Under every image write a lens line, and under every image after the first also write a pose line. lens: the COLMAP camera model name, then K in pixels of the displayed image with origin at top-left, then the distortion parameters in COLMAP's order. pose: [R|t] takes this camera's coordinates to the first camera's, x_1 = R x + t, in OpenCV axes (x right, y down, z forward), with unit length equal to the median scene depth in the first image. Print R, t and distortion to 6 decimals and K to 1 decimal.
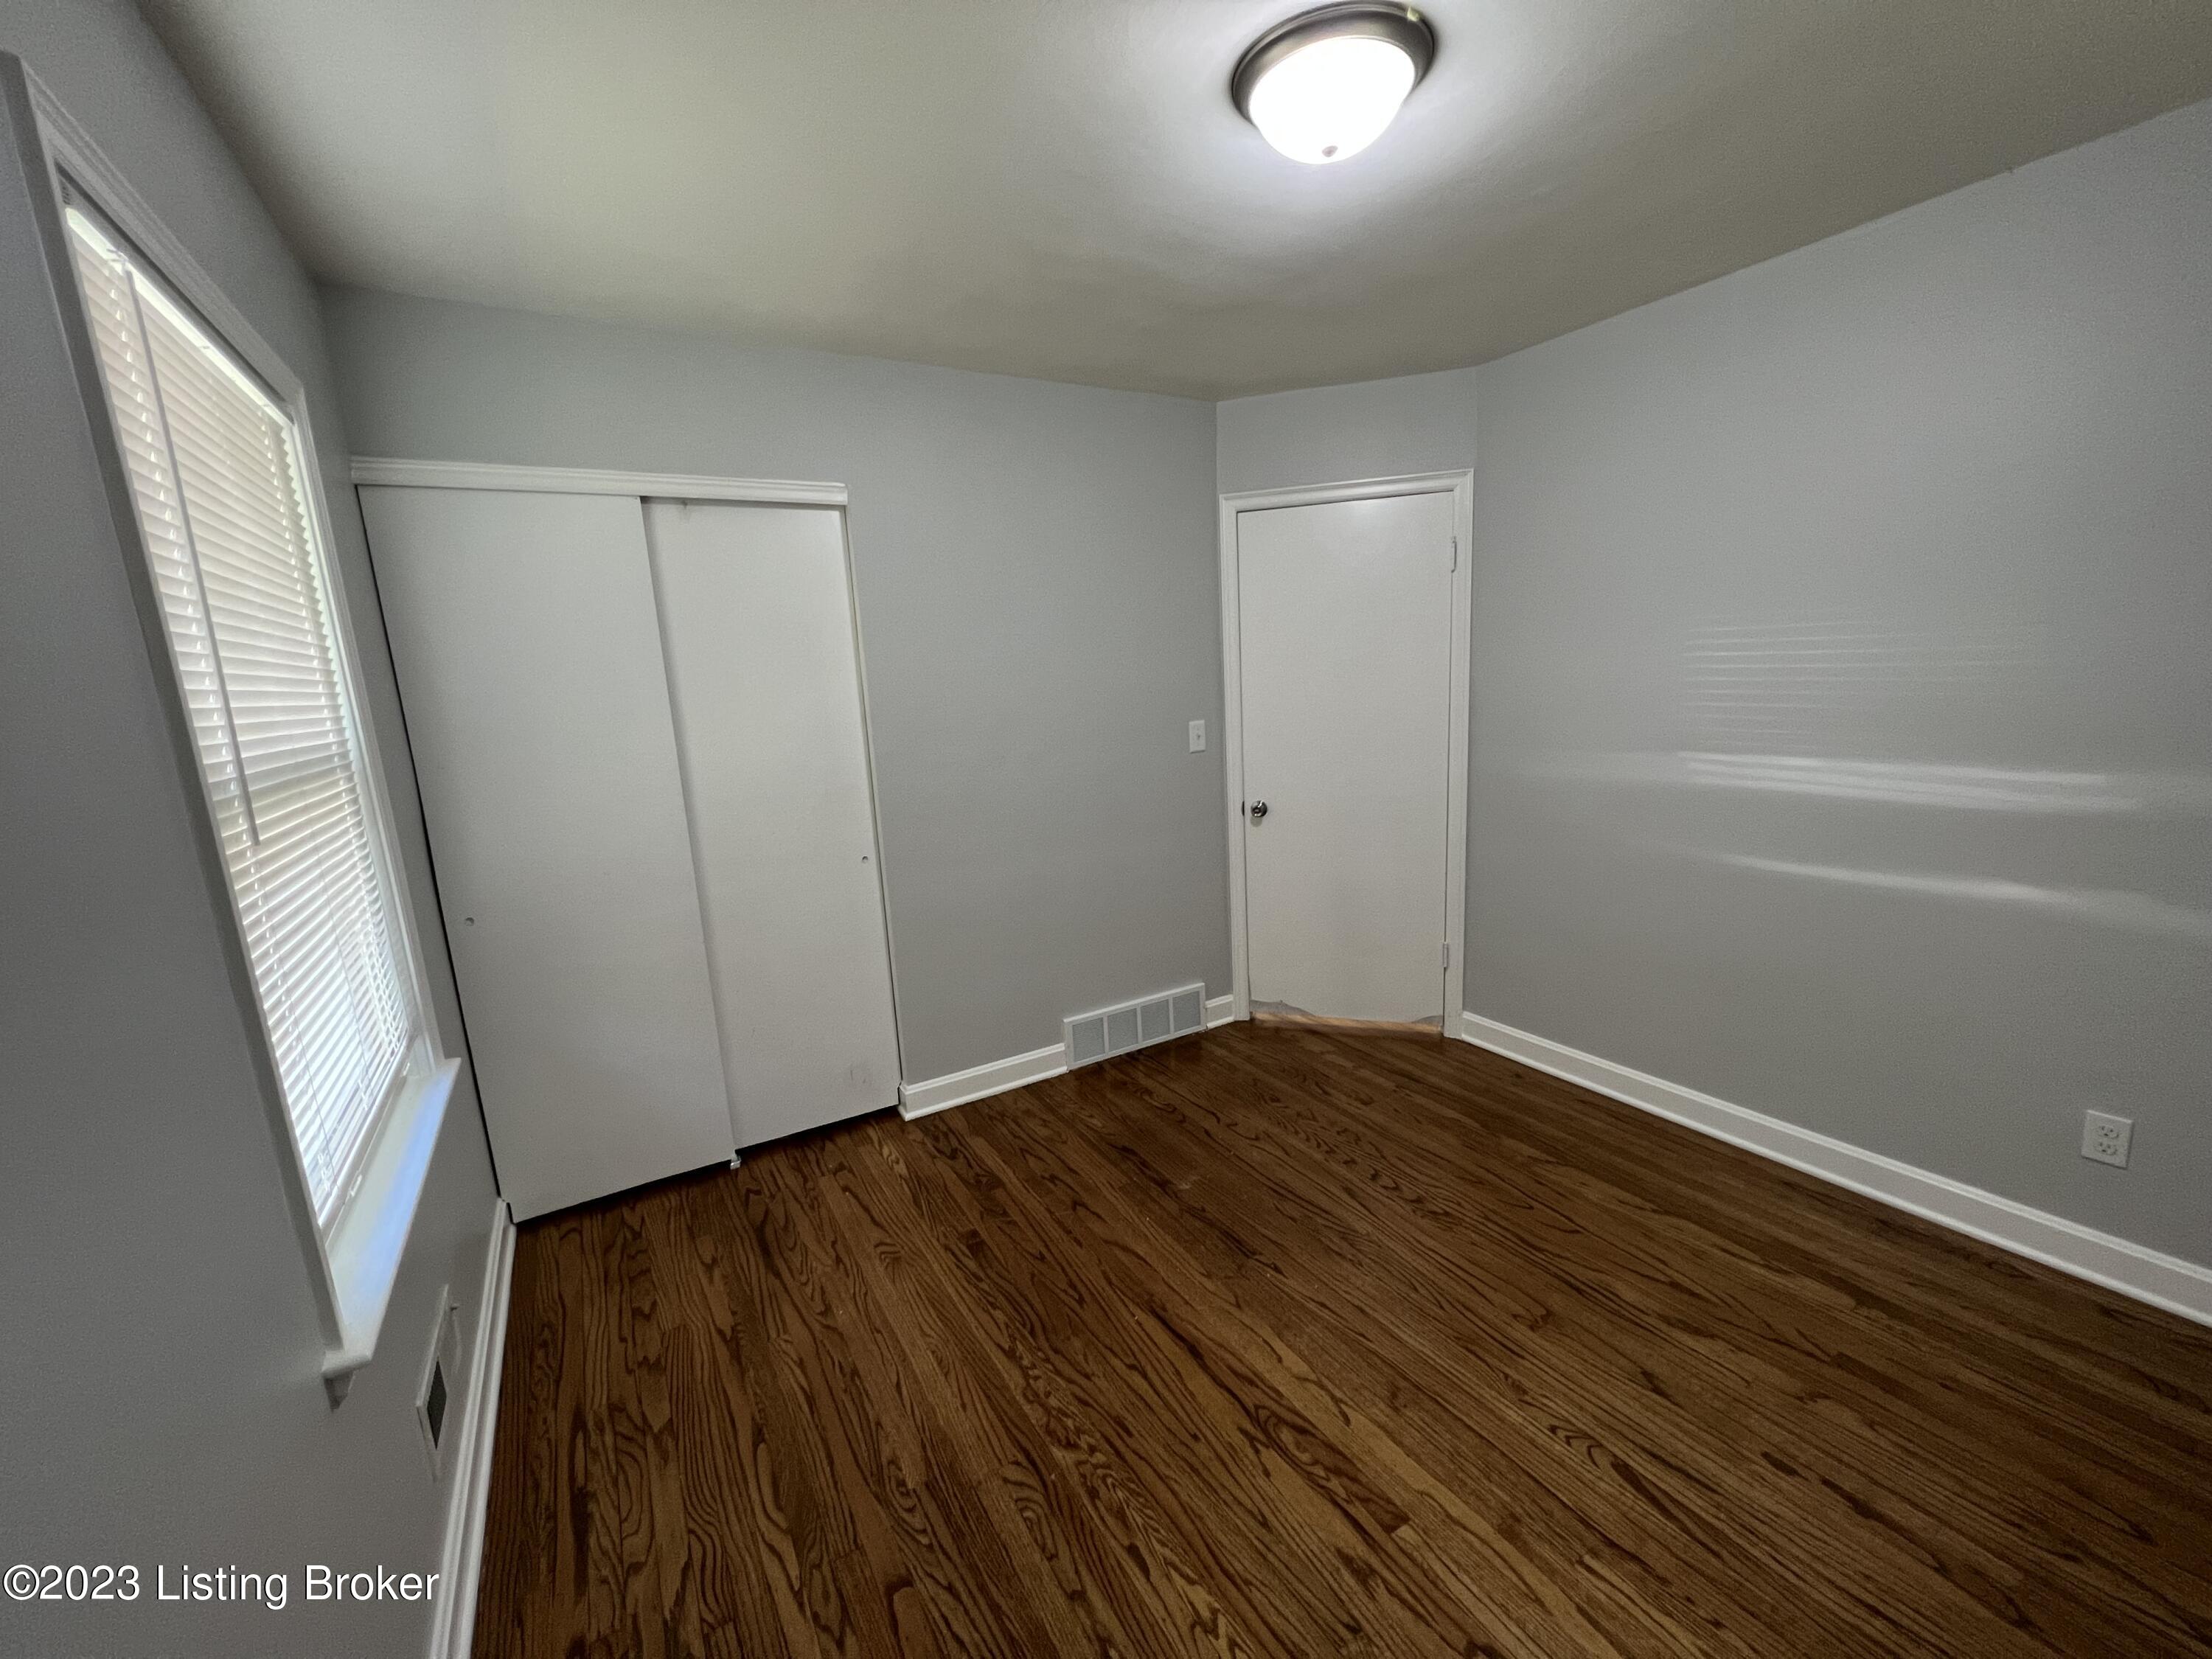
lens RADIAL K [[881.9, 0, 1108.7], [0, 881.9, 832.2], [0, 0, 1]] dist [-0.000614, -0.000213]
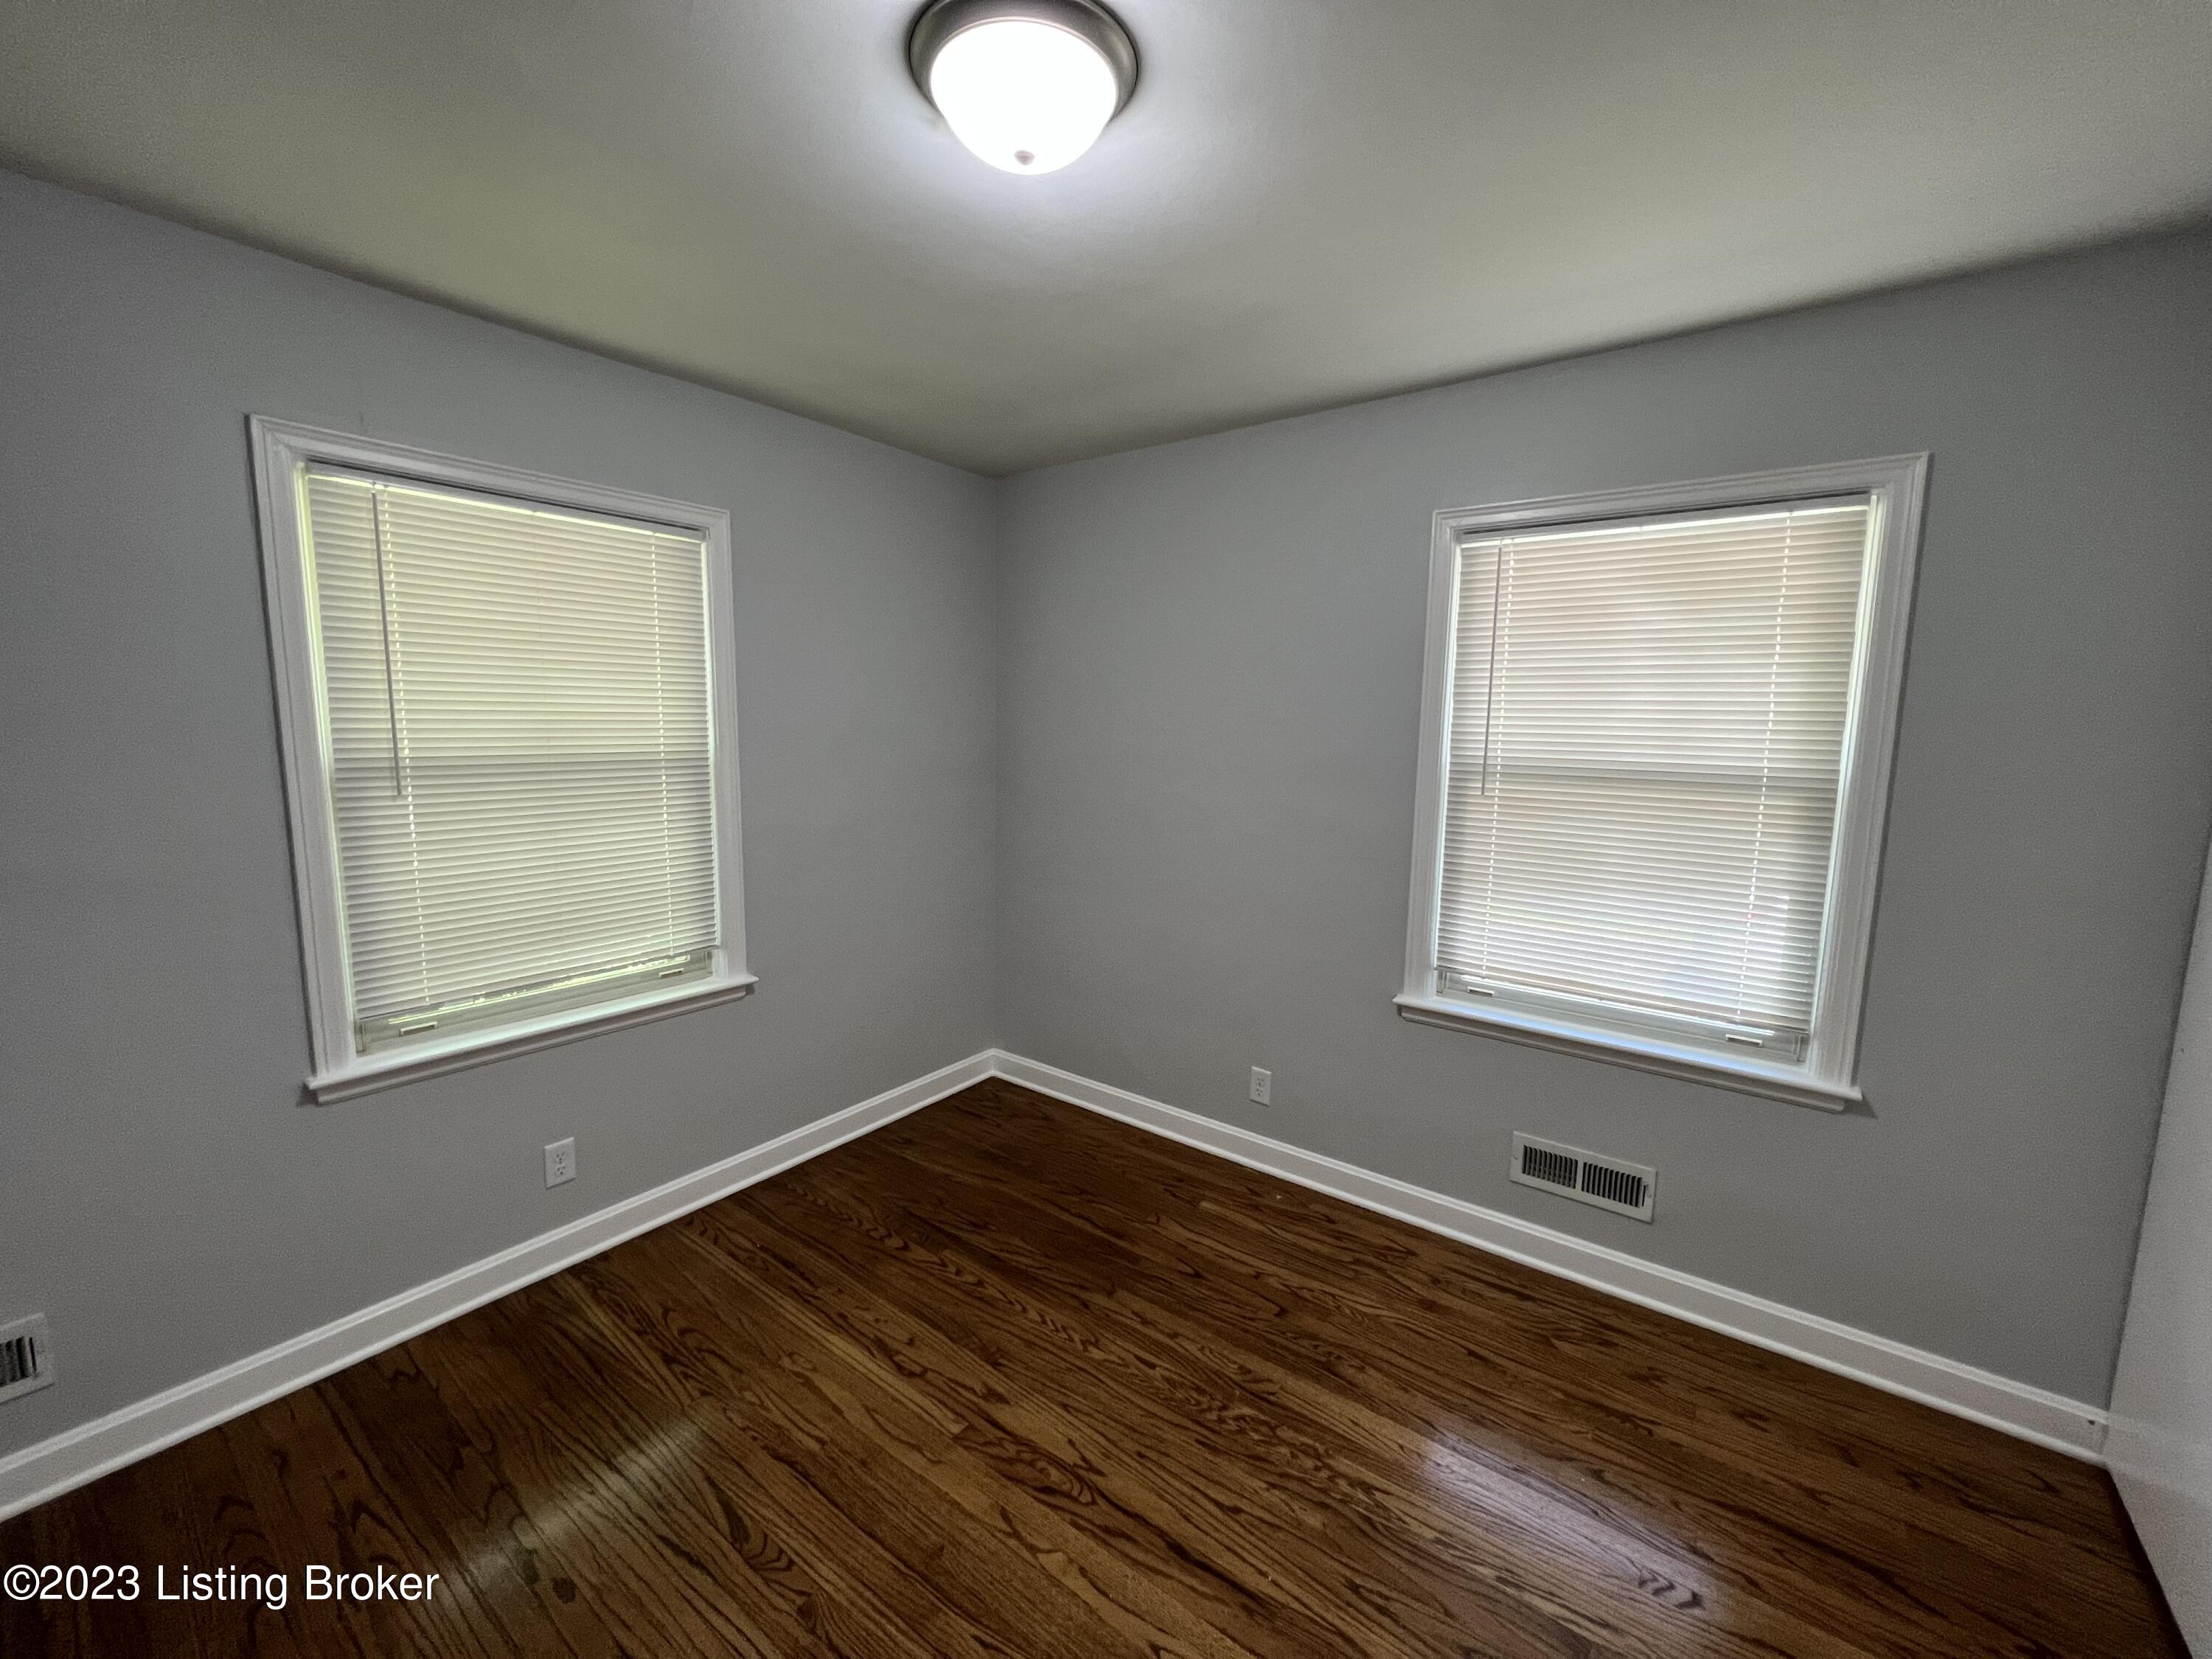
lens RADIAL K [[881.9, 0, 1112.3], [0, 881.9, 831.9], [0, 0, 1]] dist [-0.000614, -0.000213]
pose [[-0.923878, 0.084045, -0.373344, 0.468300], [-0.040123, 0.948936, 0.312908, -0.363613], [0.380578, 0.304068, -0.873329, 1.699841]]
